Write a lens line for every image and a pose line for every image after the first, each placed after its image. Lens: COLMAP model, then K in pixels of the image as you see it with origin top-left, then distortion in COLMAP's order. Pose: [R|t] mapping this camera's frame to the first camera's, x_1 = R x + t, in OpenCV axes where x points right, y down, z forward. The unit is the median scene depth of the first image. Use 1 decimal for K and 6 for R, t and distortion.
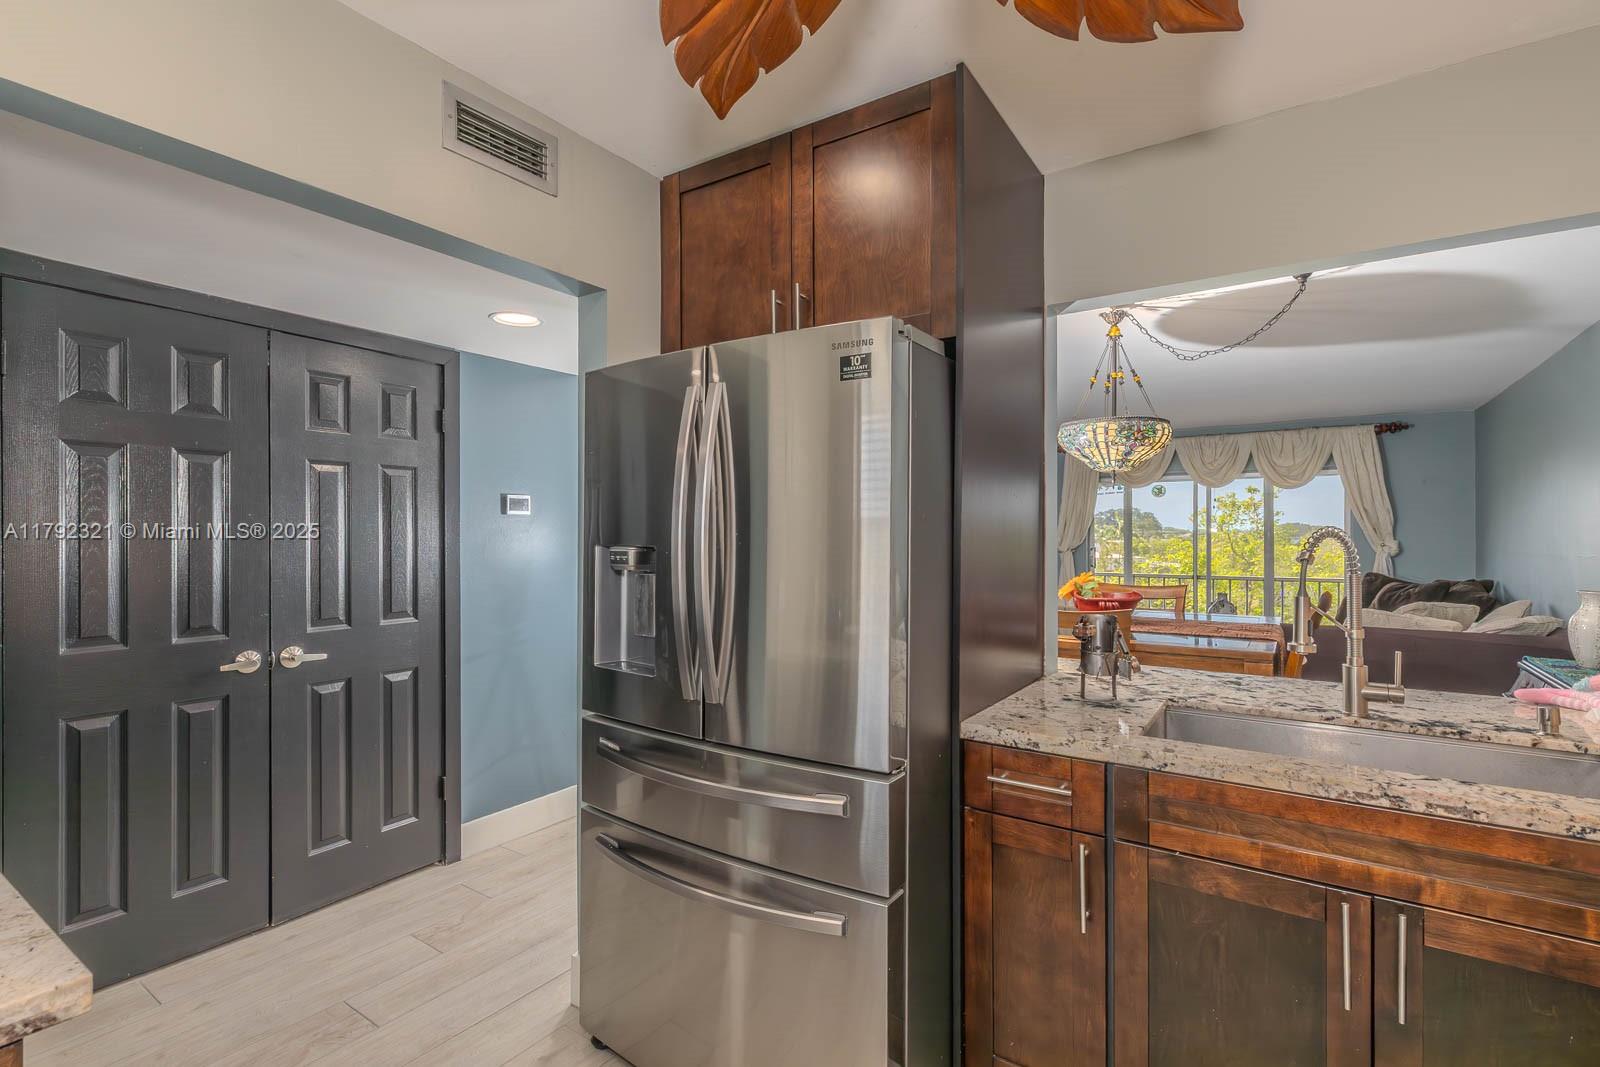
lens RADIAL K [[737.6, 0, 793.0], [0, 737.6, 529.6], [0, 0, 1]] dist [0.004019, -0.000615]
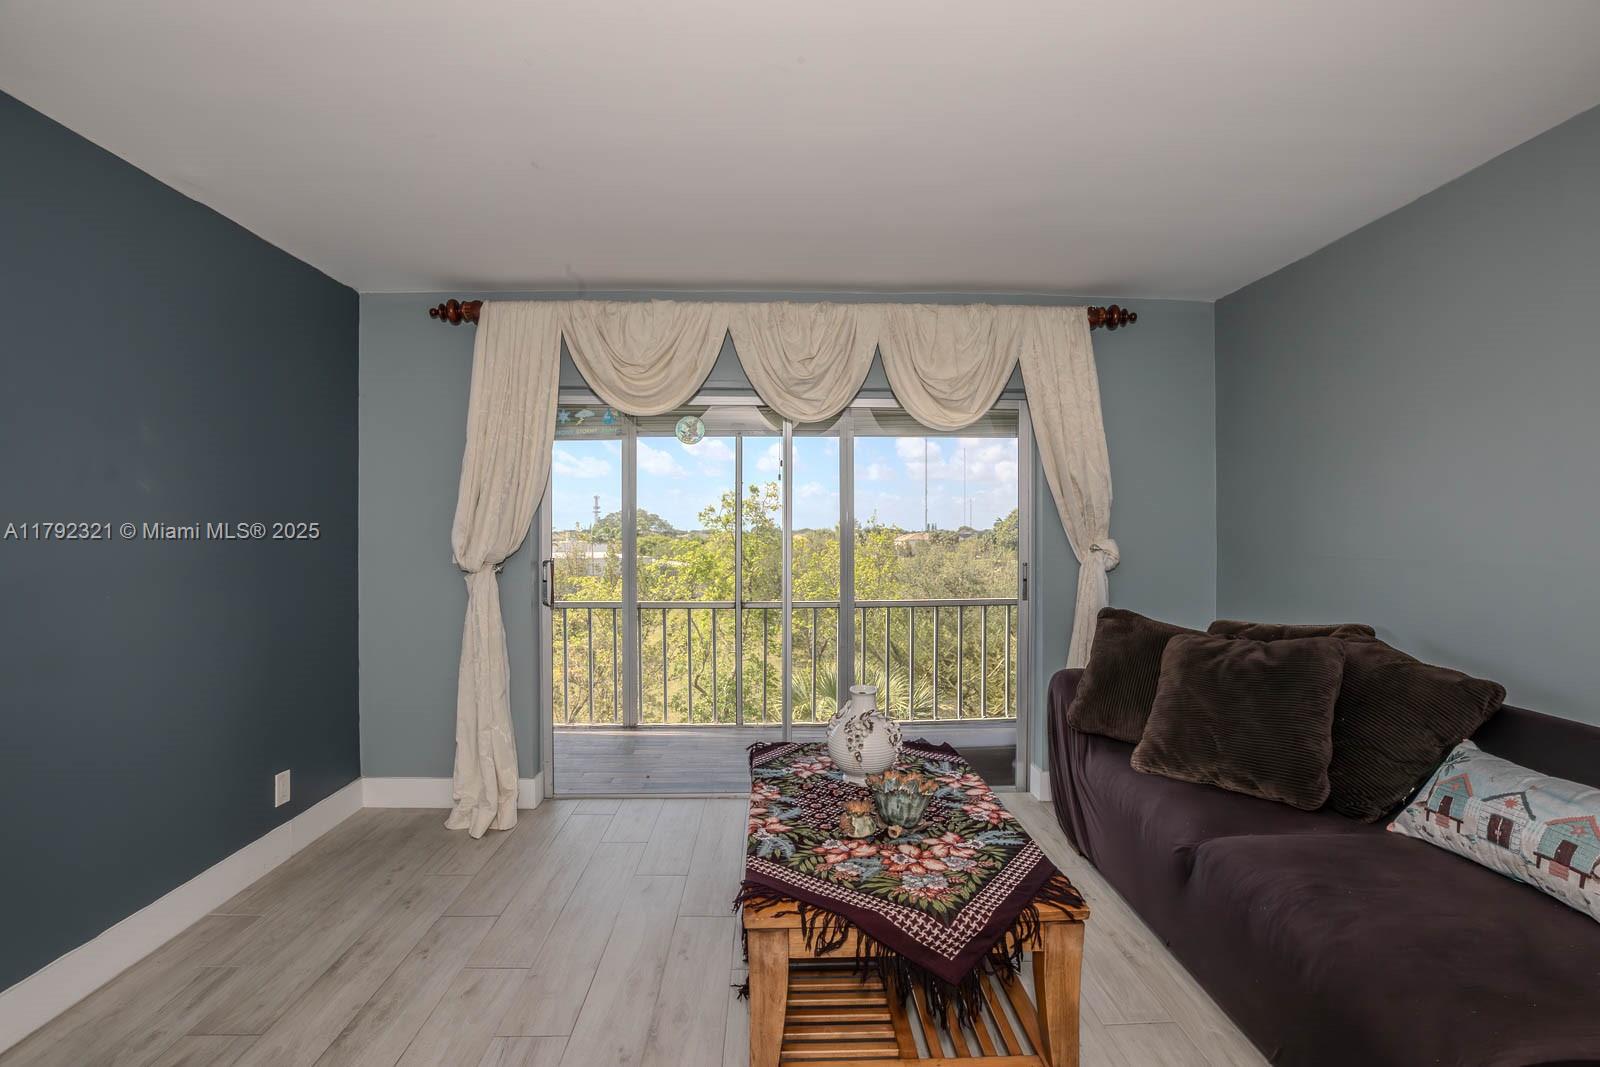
lens RADIAL K [[746.7, 0, 782.5], [0, 746.7, 534.8], [0, 0, 1]] dist [-0.037992, 0.000175]
pose [[0.814498, 0.001041, 0.580165, 1.254832], [-0.004438, 0.999980, 0.004437, 0.039058], [-0.580149, -0.006189, 0.814487, 2.691414]]
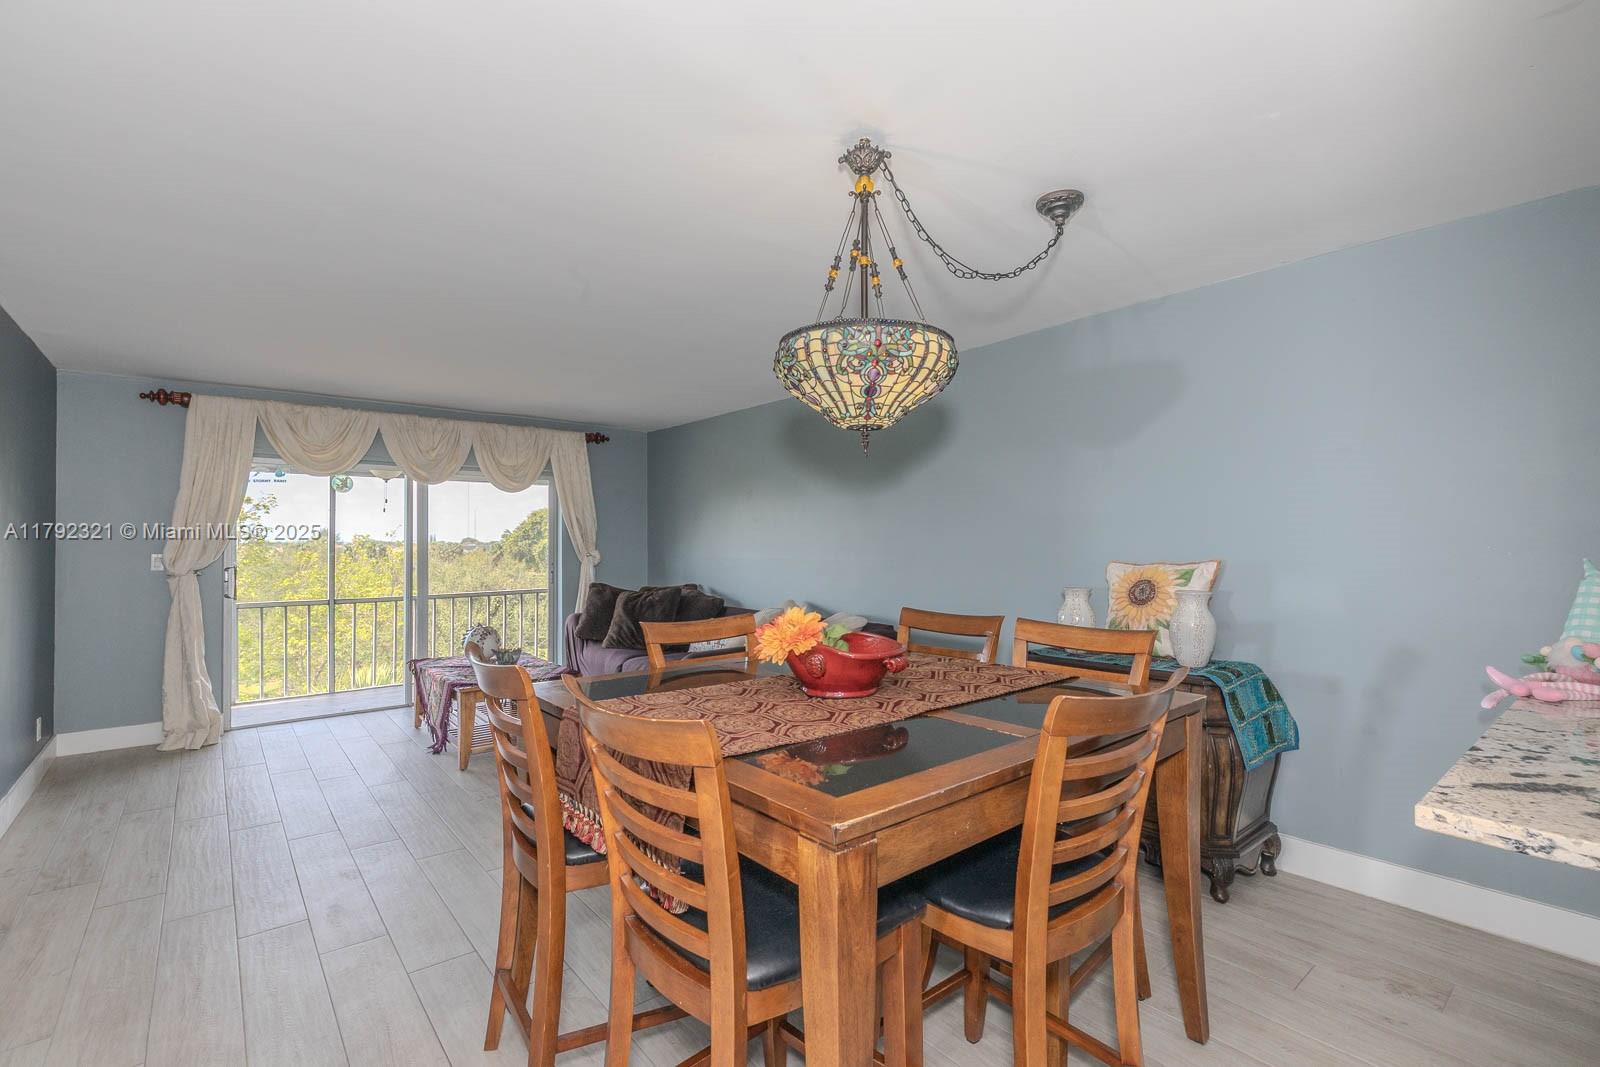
lens RADIAL K [[726.1, 0, 802.9], [0, 726.1, 536.0], [0, 0, 1]] dist [0.002932, 0.000221]
pose [[0.277233, 0.012552, 0.960721, -0.220729], [-0.002472, 0.999921, -0.012350, 0.026444], [-0.960799, 0.001049, 0.277242, 1.714258]]
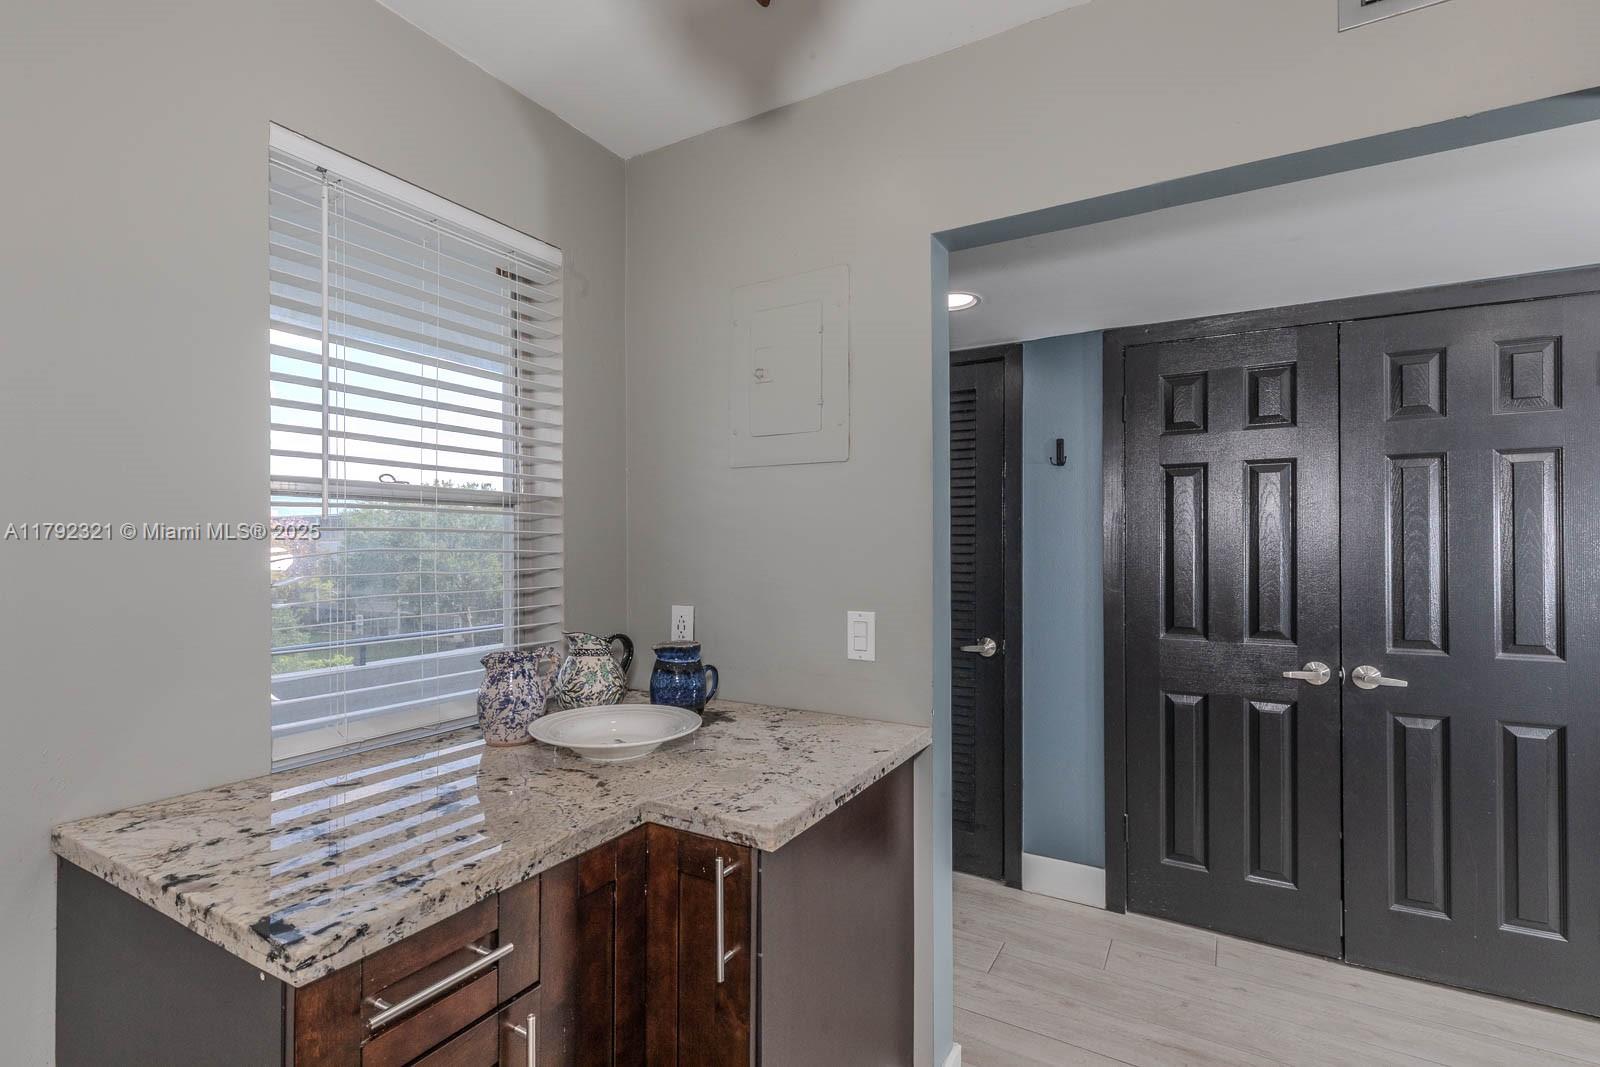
lens RADIAL K [[714.1, 0, 781.8], [0, 714.1, 544.7], [0, 0, 1]] dist [-0.000898, -0.000004]
pose [[0.087305, -0.000269, -0.996182, 0.205774], [0.007657, 0.999971, 0.000401, 0.009010], [0.996152, -0.007663, 0.087304, 0.356419]]
